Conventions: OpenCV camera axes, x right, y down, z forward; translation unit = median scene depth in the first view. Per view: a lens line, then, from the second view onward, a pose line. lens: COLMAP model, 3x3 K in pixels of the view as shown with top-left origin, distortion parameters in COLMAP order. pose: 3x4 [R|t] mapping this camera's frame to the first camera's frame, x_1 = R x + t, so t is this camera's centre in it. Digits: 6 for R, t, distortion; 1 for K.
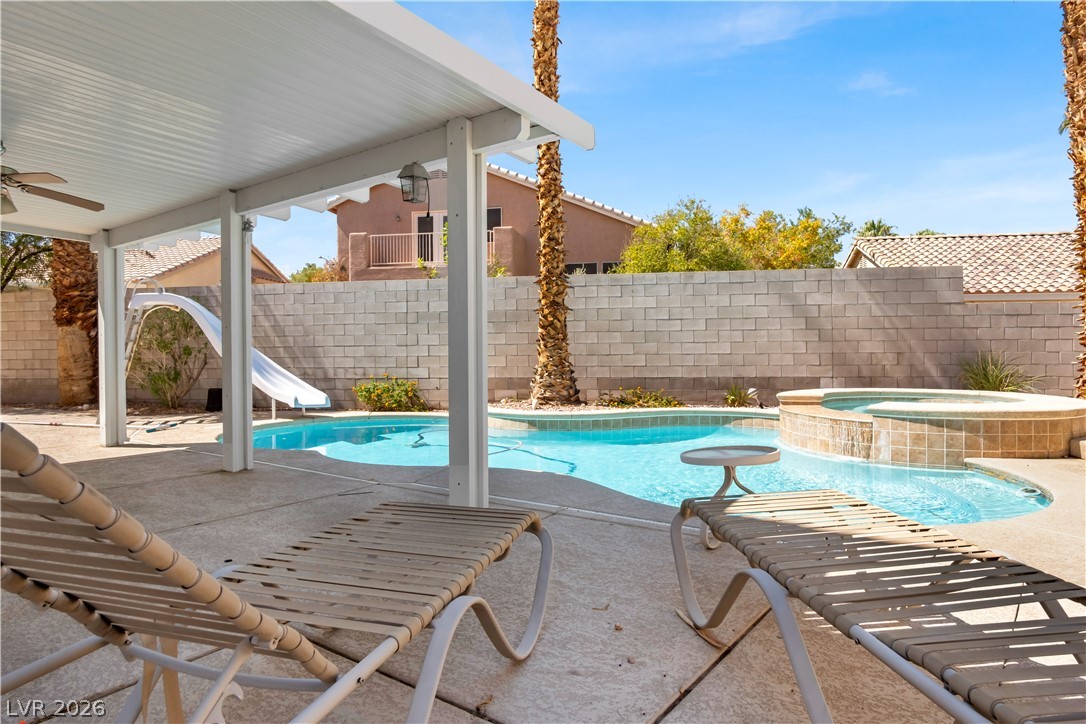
lens RADIAL K [[599.1, 0, 543.0], [0, 599.1, 362.0], [0, 0, 1]] dist [-0.001002, -0.000192]
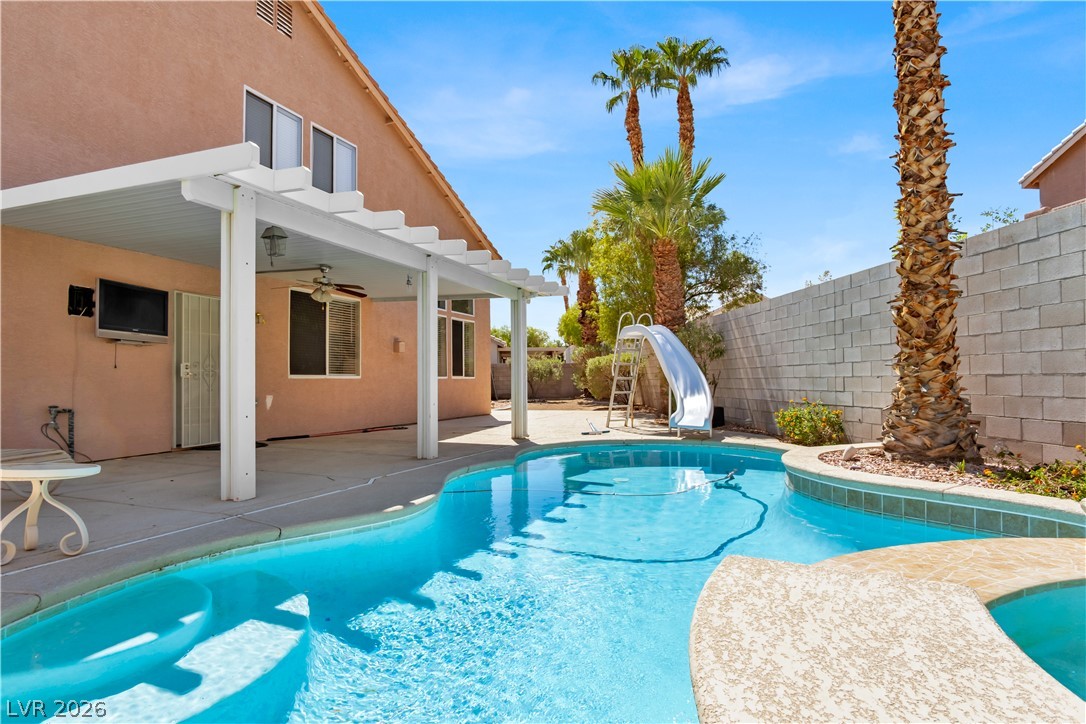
lens RADIAL K [[586.1, 0, 543.6], [0, 586.1, 379.0], [0, 0, 1]] dist [-0.000636, -0.000075]
pose [[0.271907, 0.004293, -0.962314, 0.436484], [-0.011420, 0.999934, 0.001234, -0.003855], [0.962256, 0.010654, 0.271938, 0.467163]]
